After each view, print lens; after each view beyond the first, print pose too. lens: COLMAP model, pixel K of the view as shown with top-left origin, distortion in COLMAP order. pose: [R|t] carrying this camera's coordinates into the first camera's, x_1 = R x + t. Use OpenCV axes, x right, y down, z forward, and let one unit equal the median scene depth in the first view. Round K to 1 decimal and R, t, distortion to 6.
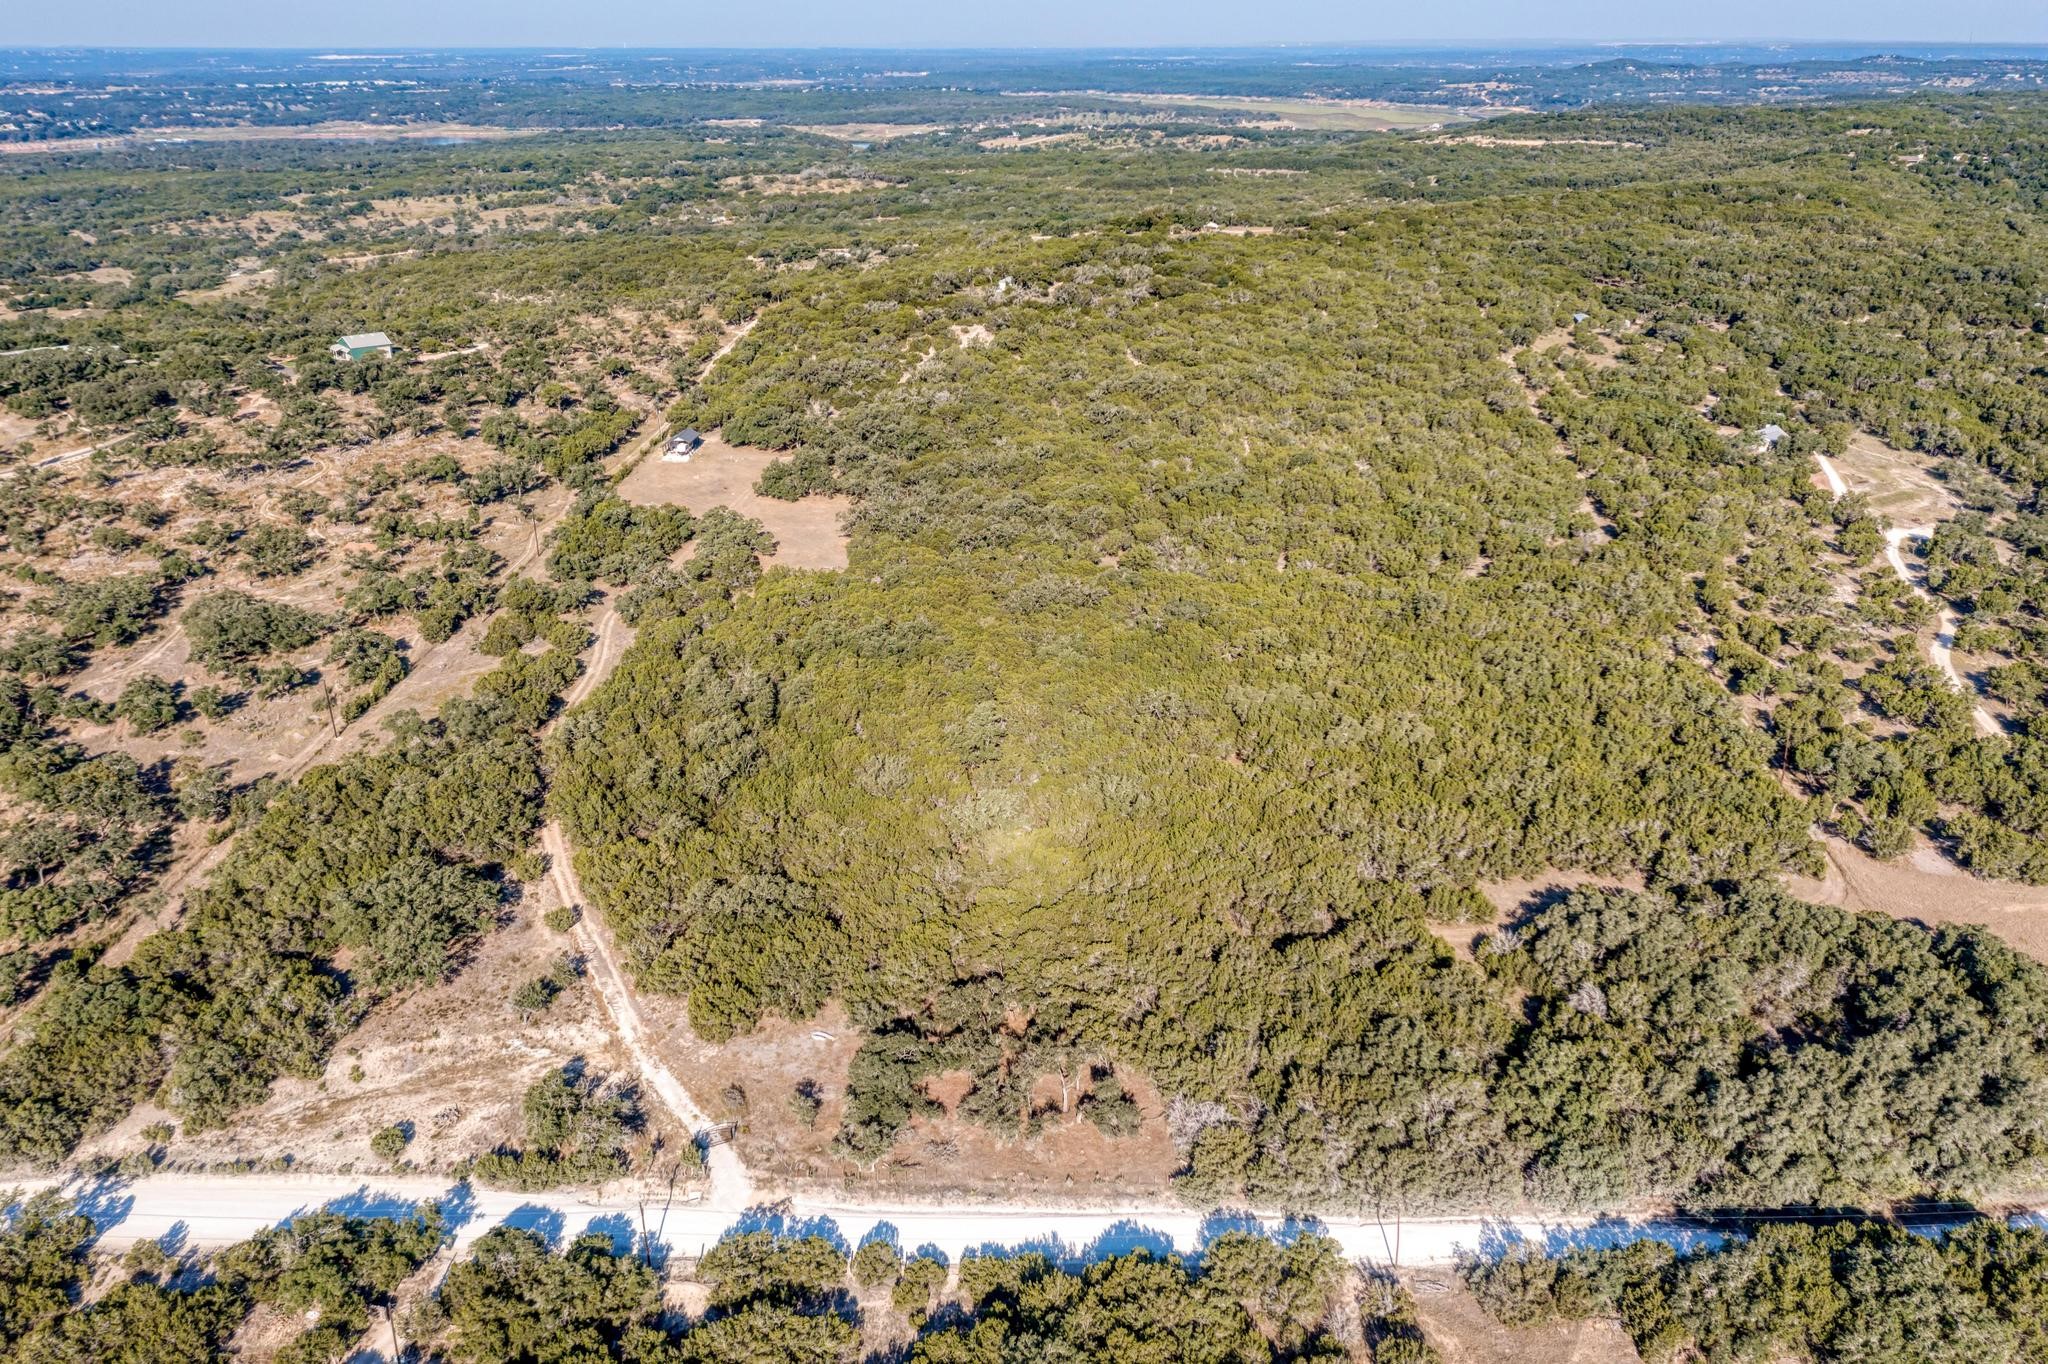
lens RADIAL K [[1637.8, 0, 983.4], [0, 1637.8, 662.3], [0, 0, 1]] dist [-0.025301, -0.001915]
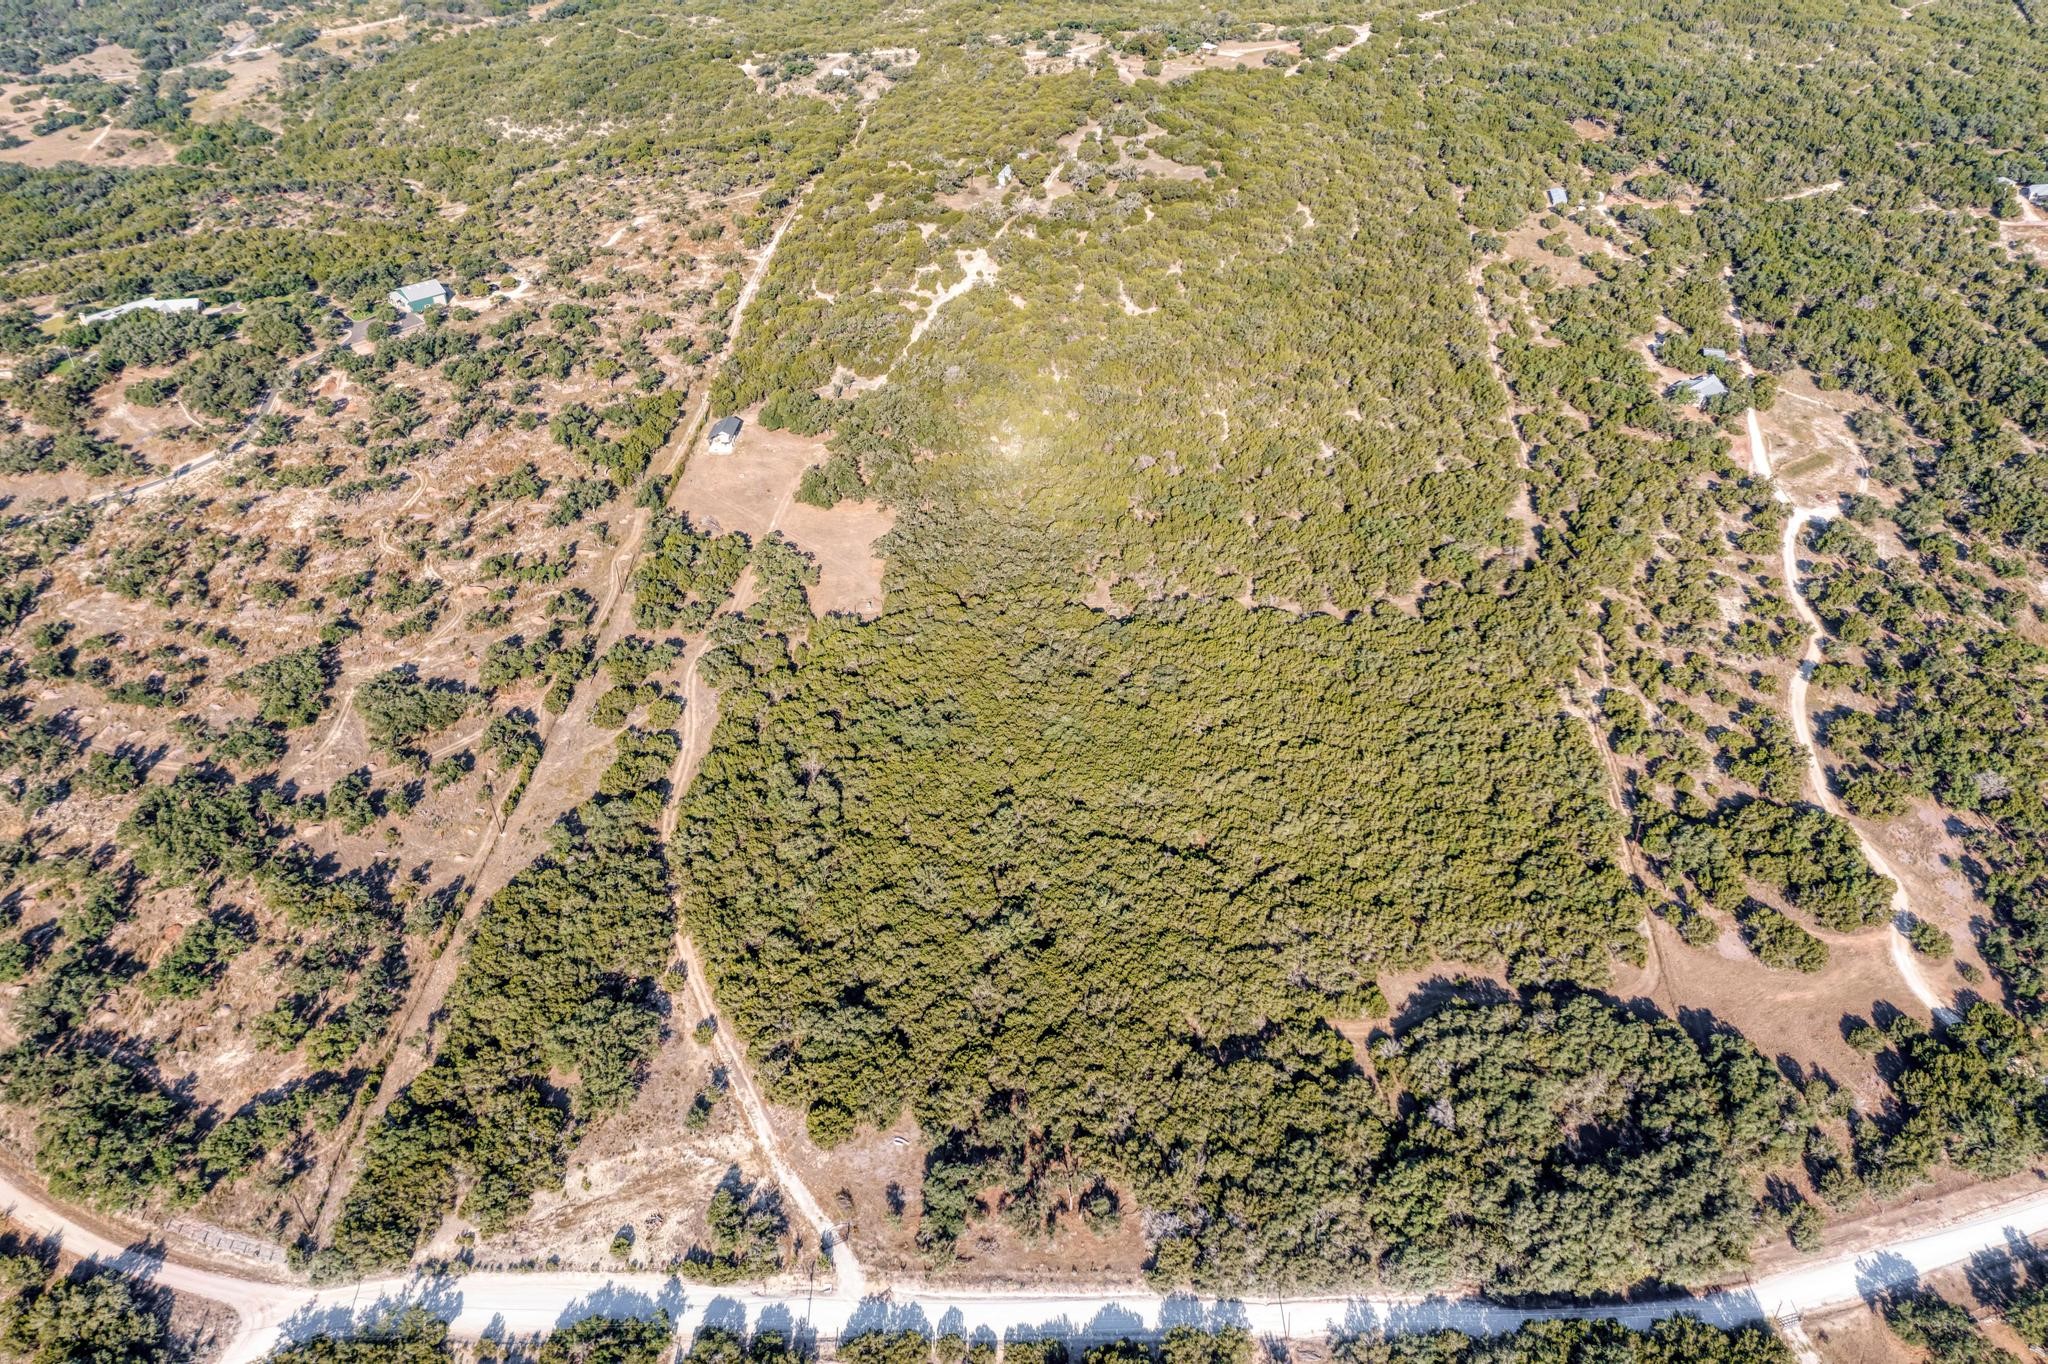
lens RADIAL K [[1606.2, 0, 923.9], [0, 1606.2, 712.1], [0, 0, 1]] dist [-0.025947, 0.001092]
pose [[0.998792, -0.024478, -0.042616, -0.008543], [0.034346, 0.967882, 0.249048, -0.459842], [0.035151, -0.250210, 0.967553, -0.251134]]
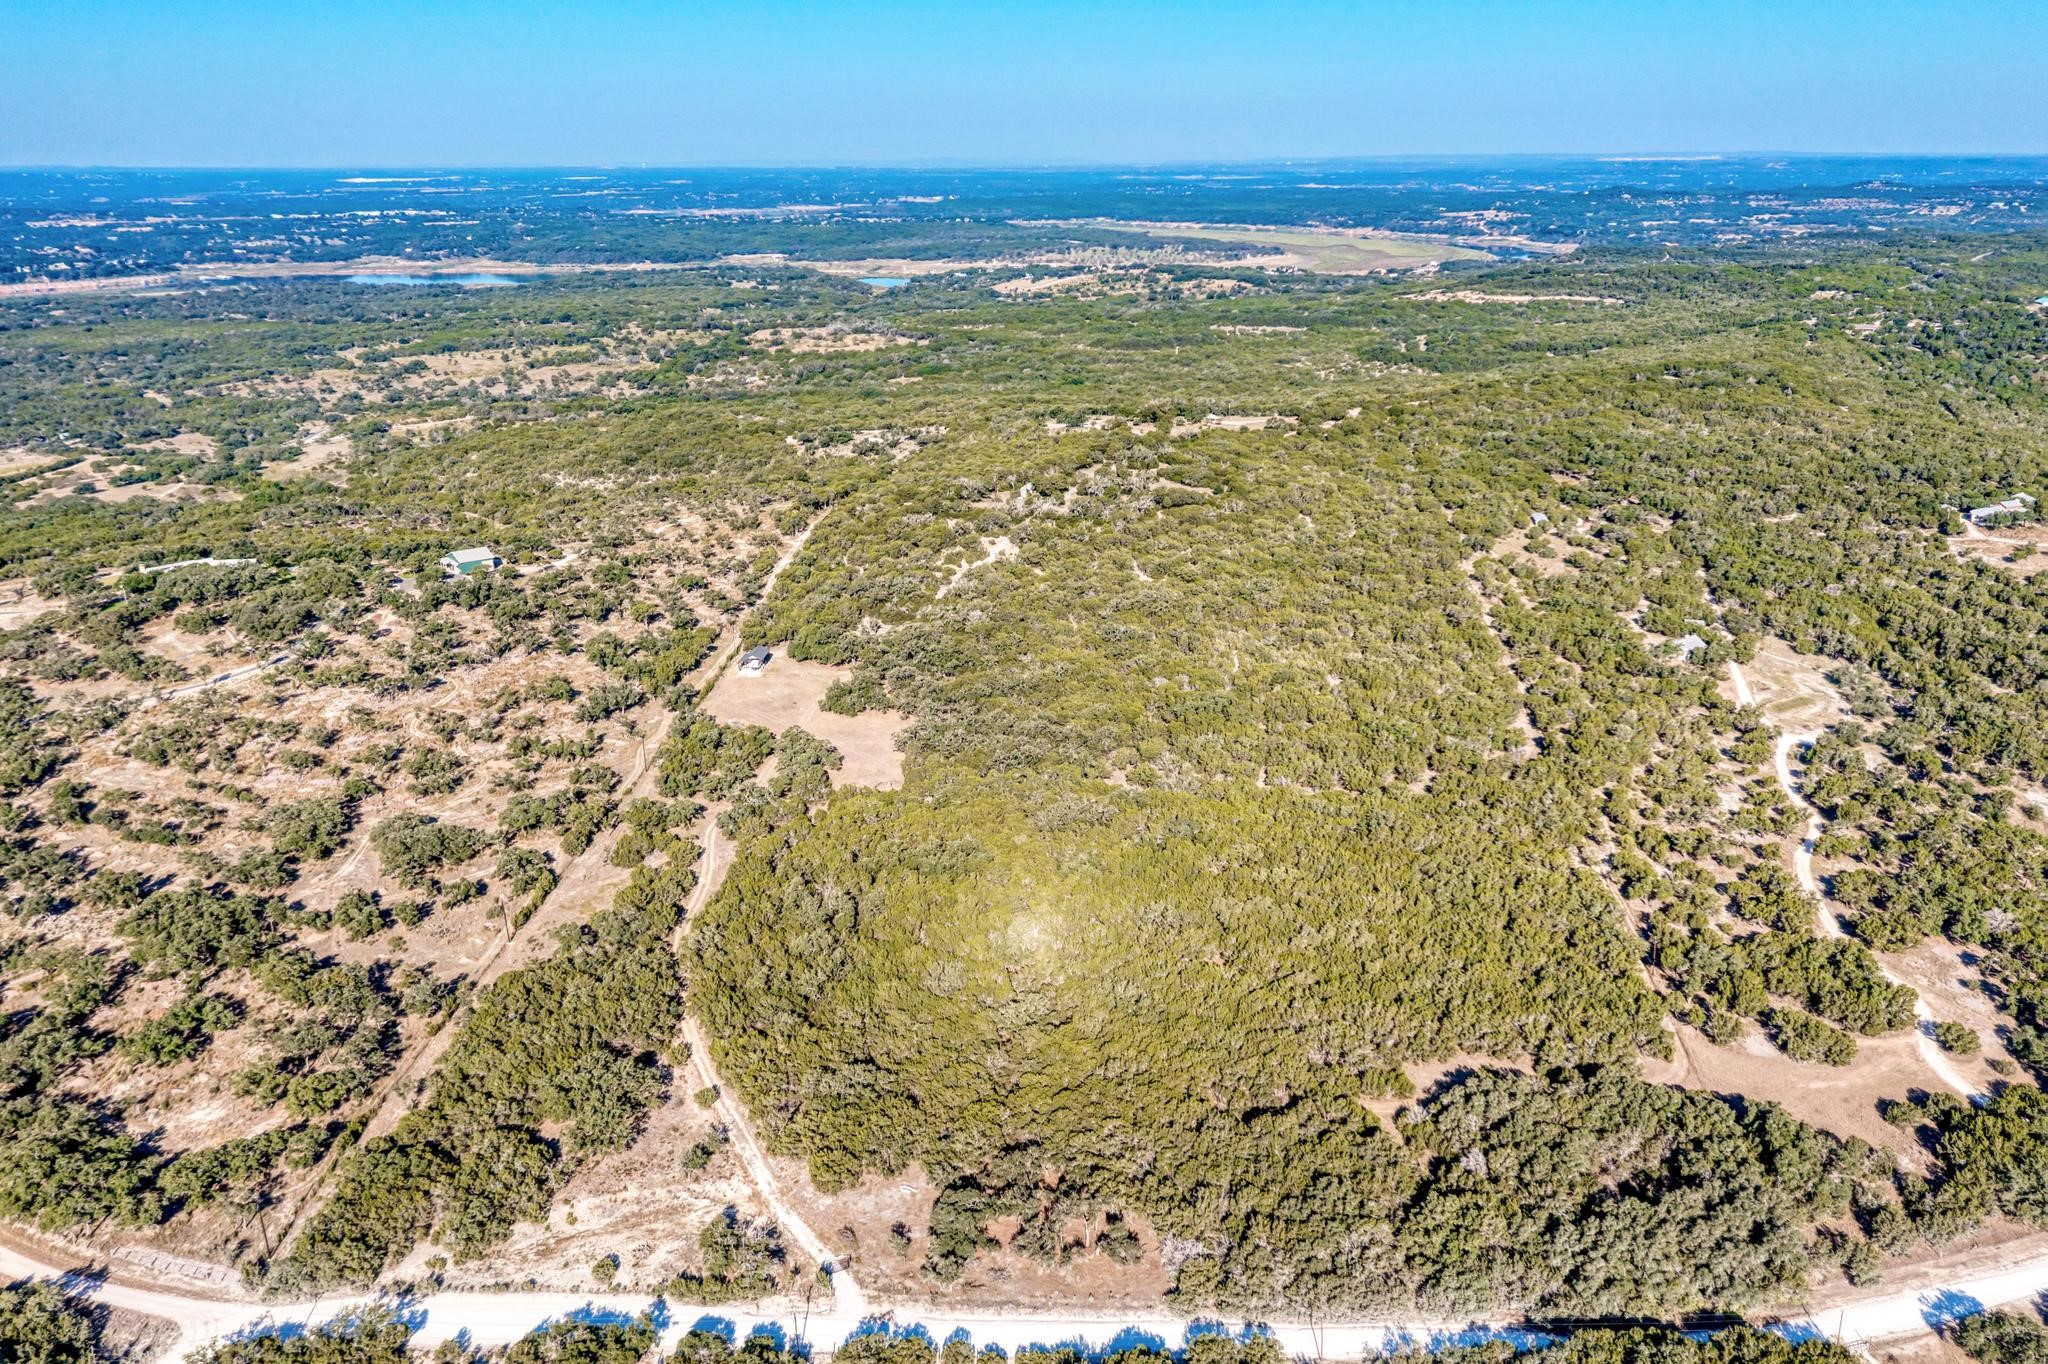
lens RADIAL K [[1632.8, 0, 971.0], [0, 1632.8, 679.3], [0, 0, 1]] dist [-0.025003, -0.001694]
pose [[0.999849, -0.005458, -0.016519, -0.020415], [0.004522, 0.998409, -0.056200, -0.111791], [0.016799, 0.056116, 0.998283, -0.353446]]
